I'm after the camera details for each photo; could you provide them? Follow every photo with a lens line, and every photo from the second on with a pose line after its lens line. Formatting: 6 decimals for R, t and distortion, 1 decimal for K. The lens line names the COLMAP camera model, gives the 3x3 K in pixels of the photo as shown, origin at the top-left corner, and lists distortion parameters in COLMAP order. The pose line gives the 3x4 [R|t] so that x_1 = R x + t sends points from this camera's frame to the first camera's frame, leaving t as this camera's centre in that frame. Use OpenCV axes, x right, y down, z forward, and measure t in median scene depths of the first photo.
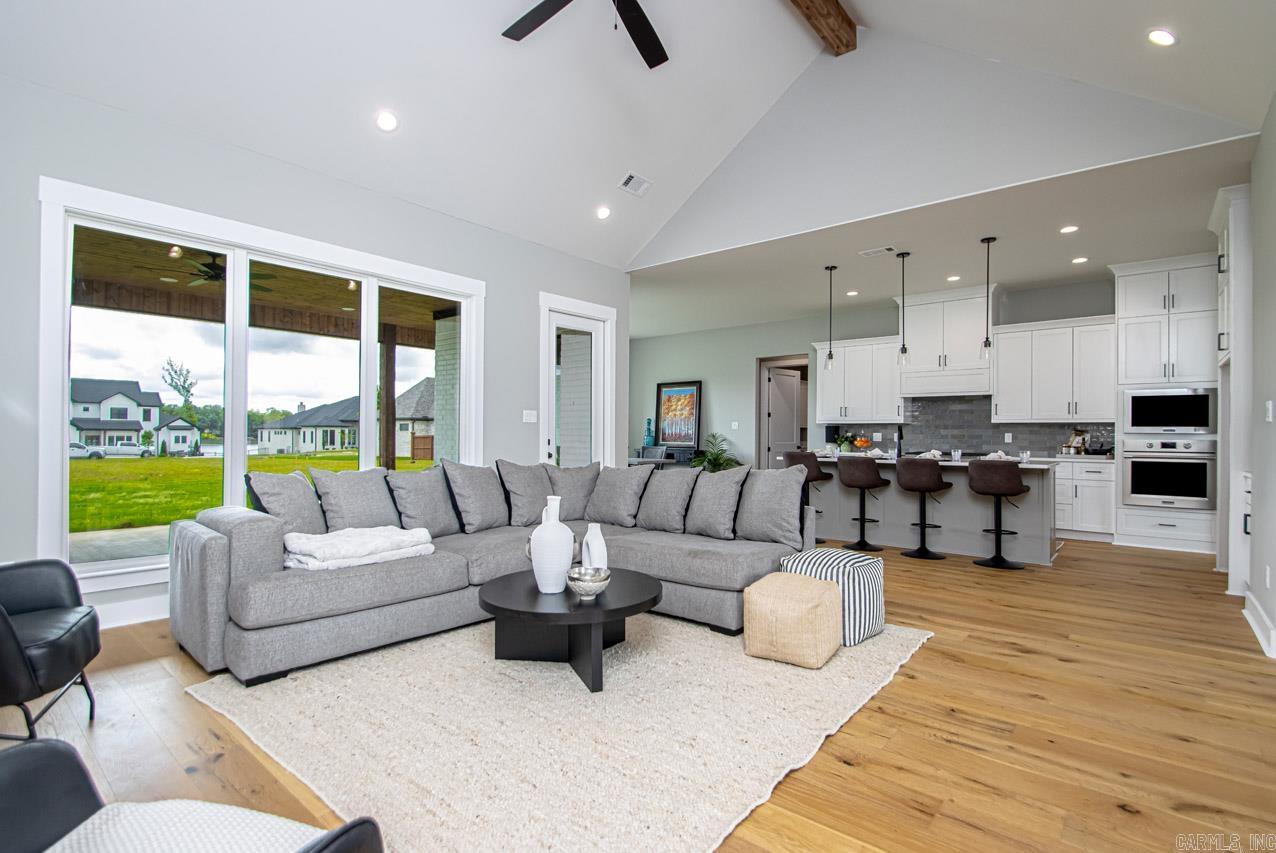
lens RADIAL K [[603.0, 0, 632.3], [0, 603.0, 432.5], [0, 0, 1]] dist [0.011989, -0.010581]
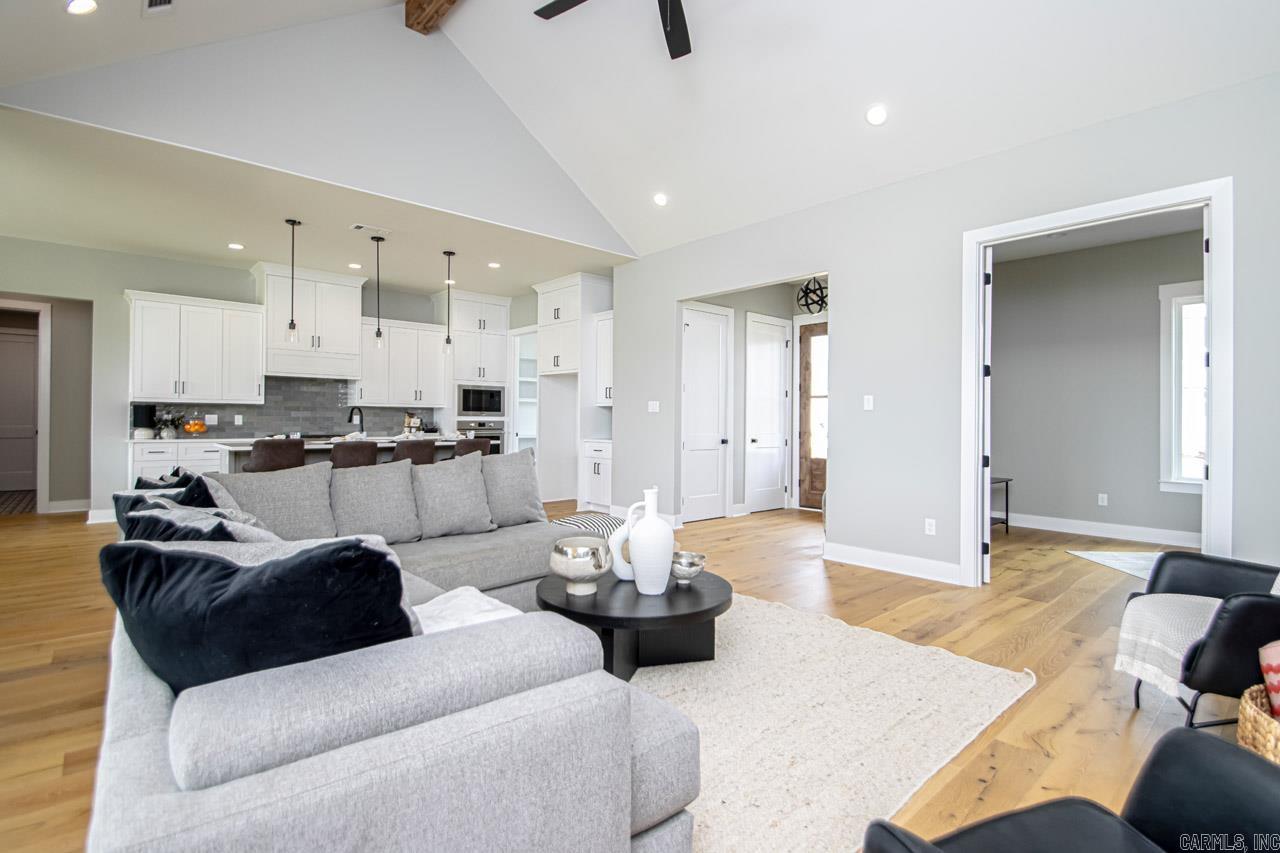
lens RADIAL K [[604.9, 0, 650.2], [0, 604.9, 420.4], [0, 0, 1]] dist [0.011989, -0.010581]
pose [[0.133836, -0.008328, 0.990969, -0.383409], [-0.005826, 0.999941, 0.009191, -0.003018], [-0.990986, -0.007004, 0.133779, 0.320823]]
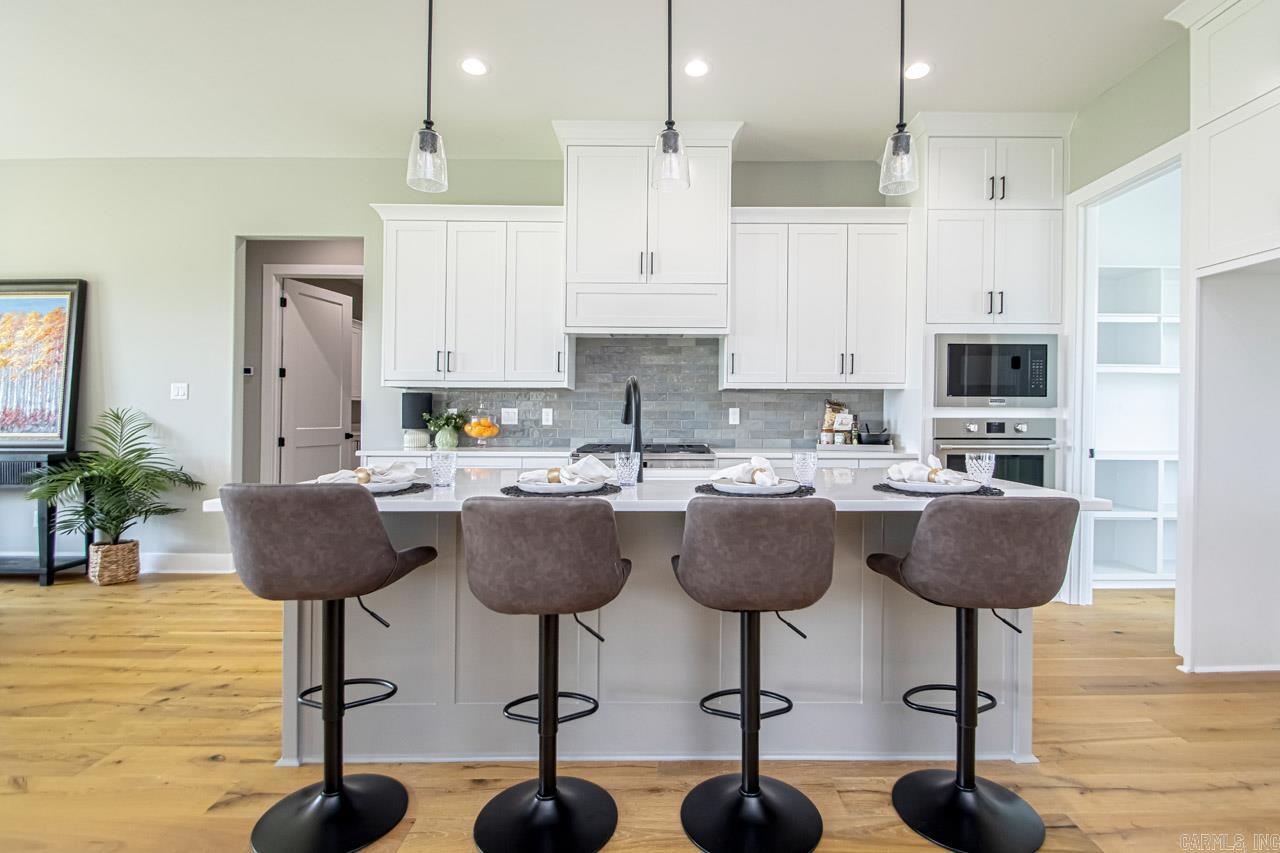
lens RADIAL K [[604.9, 0, 658.2], [0, 604.9, 417.2], [0, 0, 1]] dist [0.011989, -0.010581]
pose [[0.748814, -0.007926, 0.662733, 0.183853], [0.001118, 0.999942, 0.010696, 0.003547], [-0.662779, -0.007268, 0.748779, 0.604649]]
